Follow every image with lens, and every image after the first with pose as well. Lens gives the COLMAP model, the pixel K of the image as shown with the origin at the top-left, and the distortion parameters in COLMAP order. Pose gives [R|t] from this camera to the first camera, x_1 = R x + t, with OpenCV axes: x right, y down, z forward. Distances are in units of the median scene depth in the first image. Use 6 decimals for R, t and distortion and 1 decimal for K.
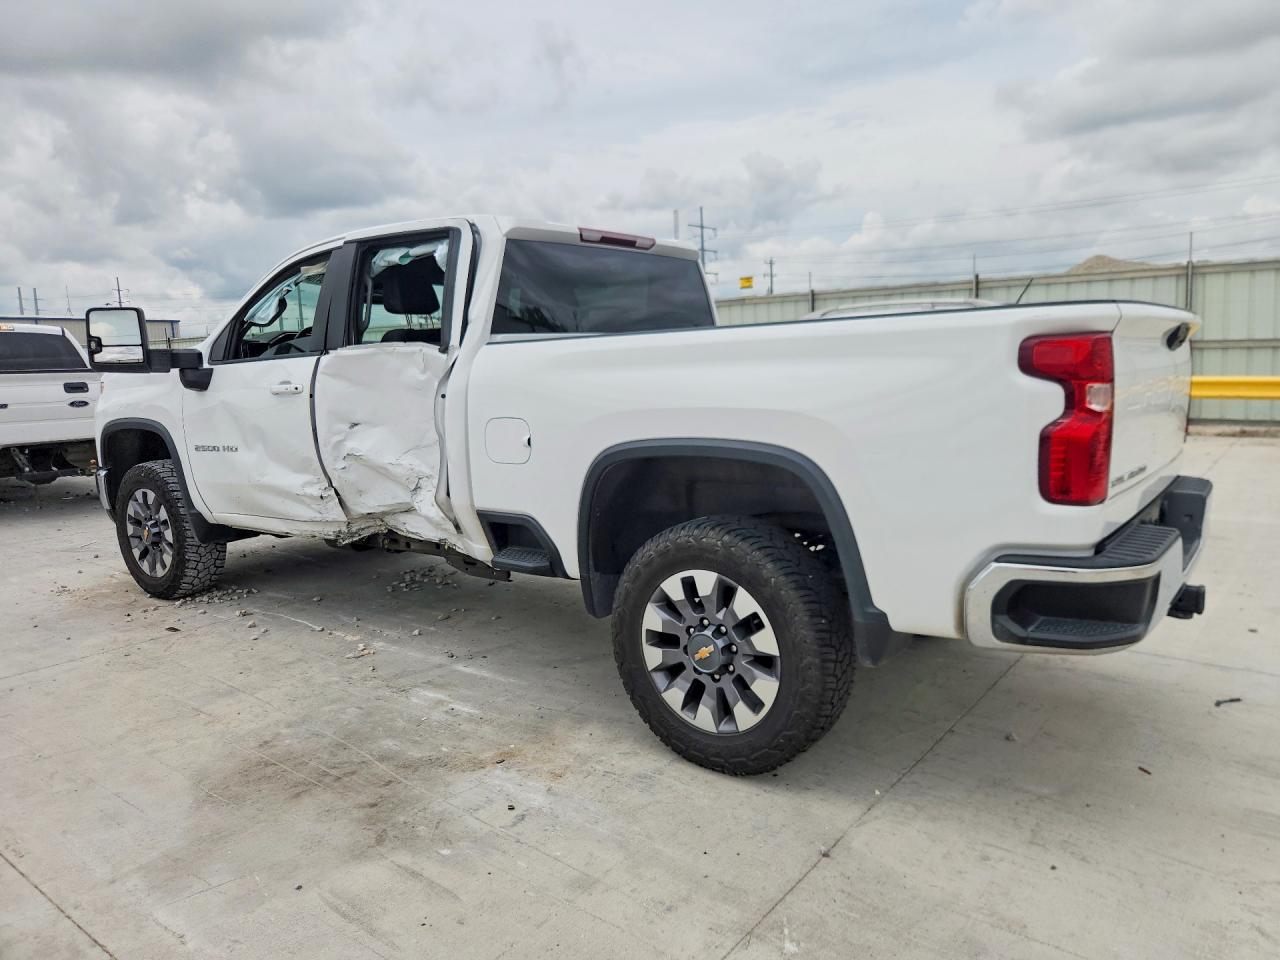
lens RADIAL K [[884.5, 0, 640.0], [0, 884.5, 480.0], [0, 0, 1]] dist [0.011081, 0.003475]
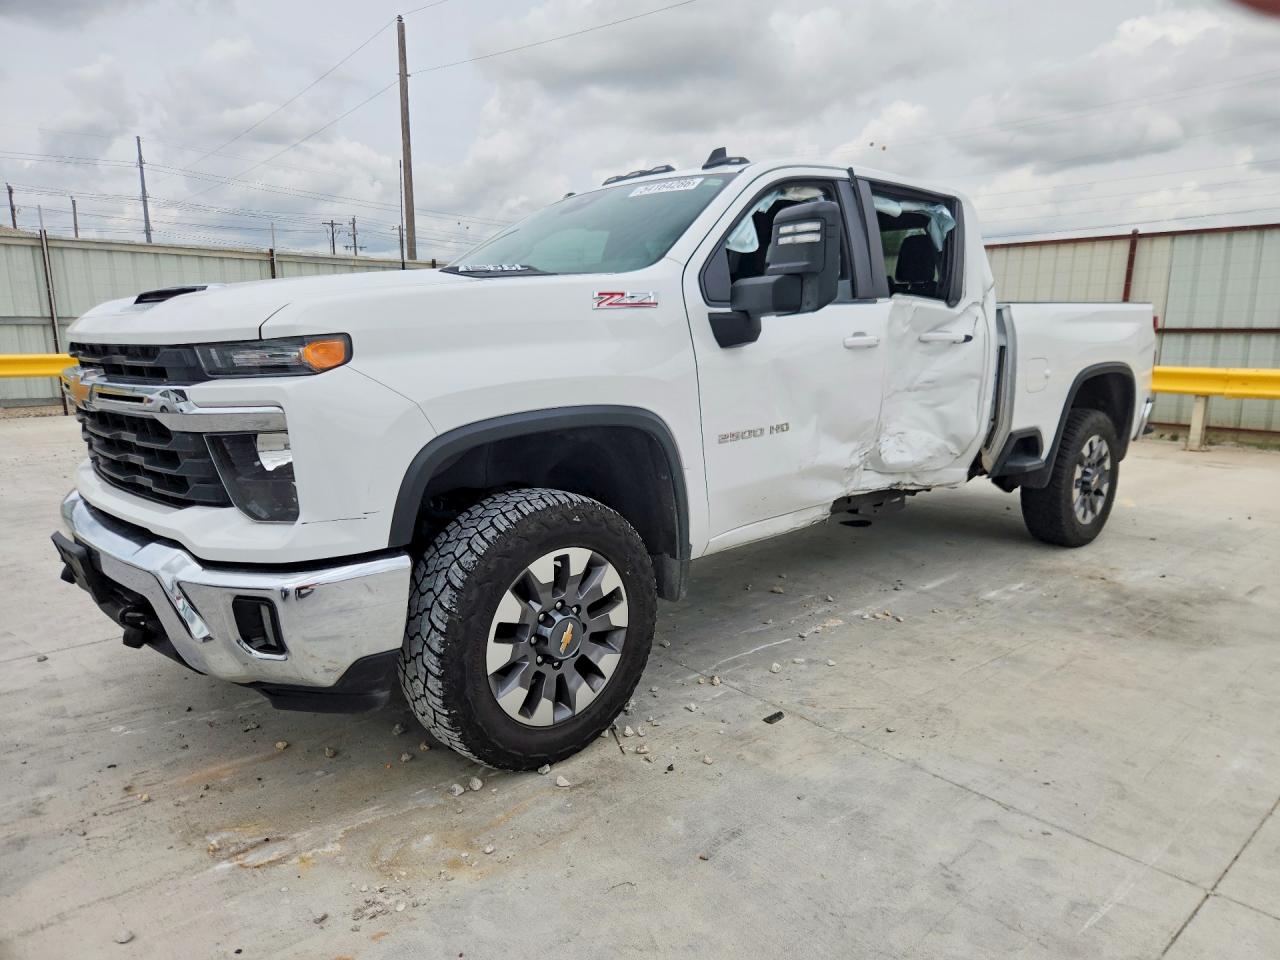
lens RADIAL K [[1005.9, 0, 640.0], [0, 1005.9, 480.0], [0, 0, 1]] dist [0.117588, 0.001213]
pose [[0.074400, -0.117419, 0.990292, -1.792313], [0.135534, 0.985020, 0.106611, -0.134256], [-0.987975, 0.126286, 0.089200, 1.474746]]
